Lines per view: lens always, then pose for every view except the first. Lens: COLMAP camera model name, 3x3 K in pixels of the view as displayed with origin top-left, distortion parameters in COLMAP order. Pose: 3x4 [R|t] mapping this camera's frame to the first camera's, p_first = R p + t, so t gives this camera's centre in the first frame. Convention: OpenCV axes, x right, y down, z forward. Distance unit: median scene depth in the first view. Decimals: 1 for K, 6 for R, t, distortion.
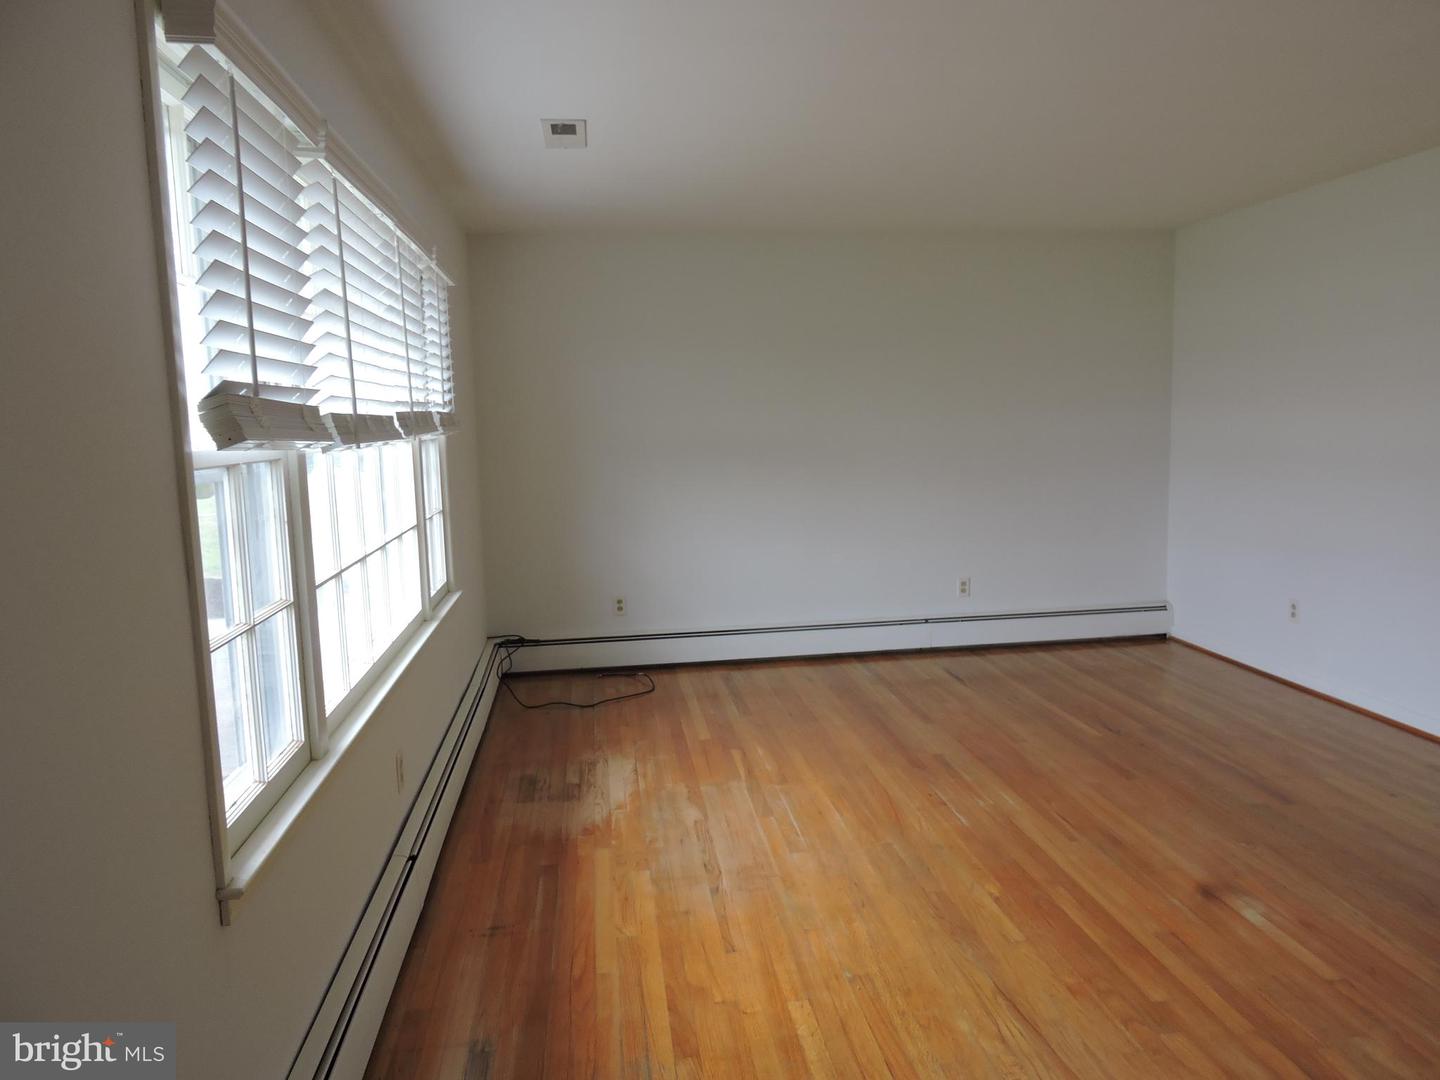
lens RADIAL K [[1029.0, 0, 716.0], [0, 1029.0, 541.3], [0, 0, 1]] dist [0.012136, 0.005404]
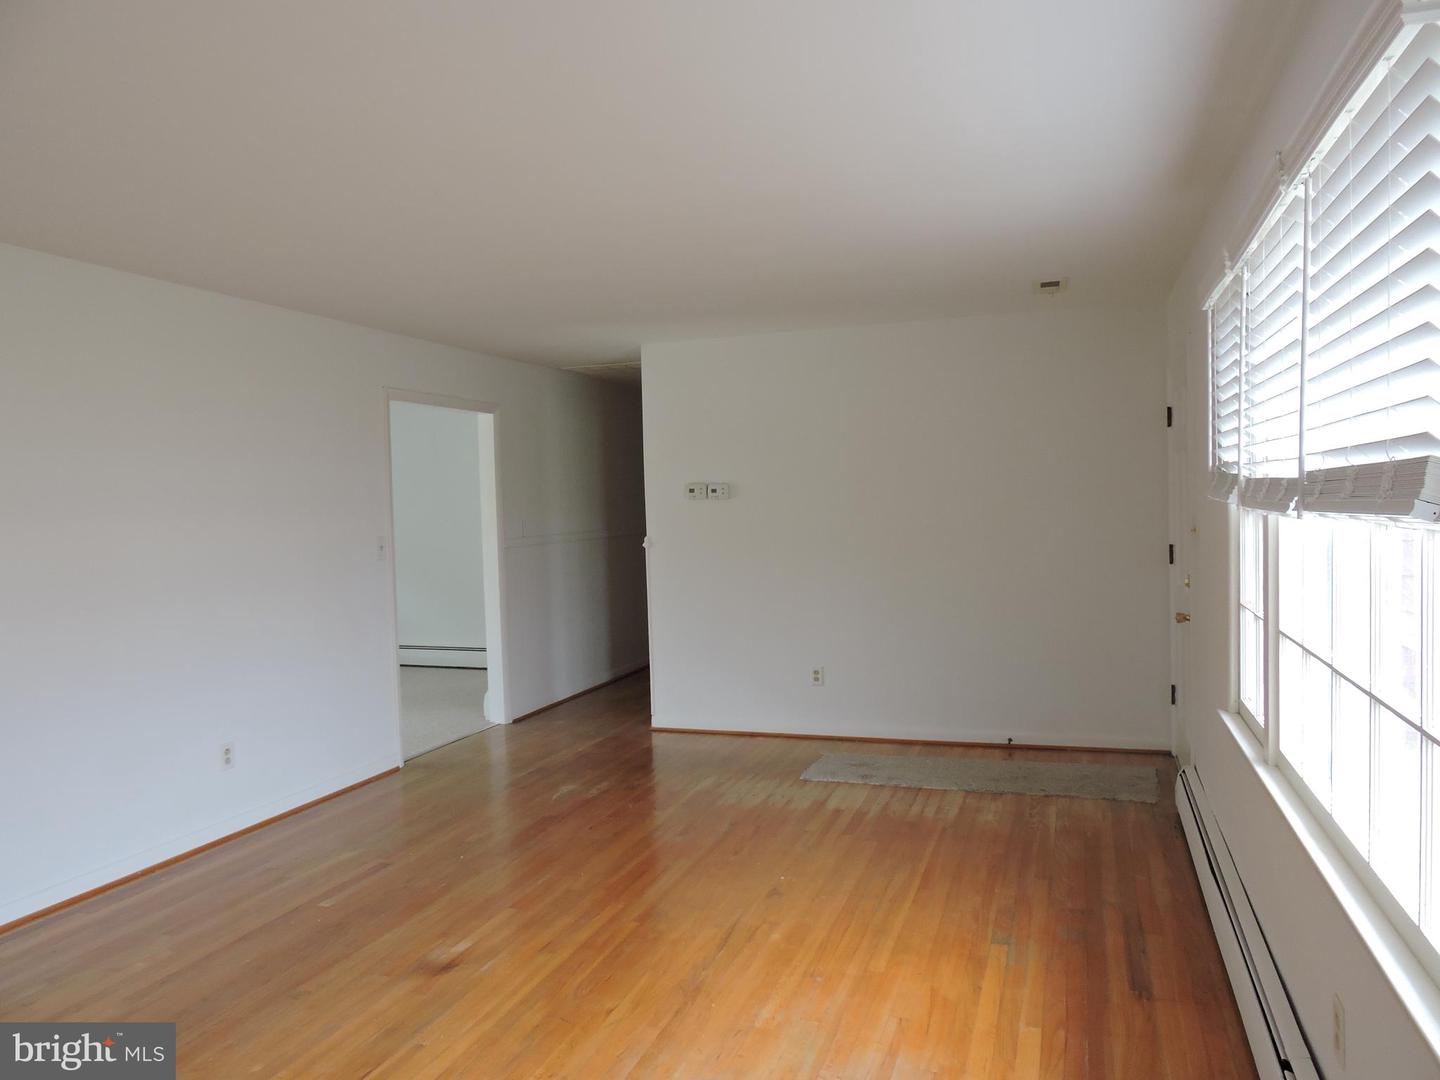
lens RADIAL K [[1029.0, 0, 713.3], [0, 1029.0, 542.1], [0, 0, 1]] dist [0.012136, 0.005404]
pose [[-0.893777, 0.034704, 0.447166, -0.297608], [0.106433, 0.984934, 0.136294, -0.235551], [-0.435700, 0.169410, -0.884006, 1.947090]]
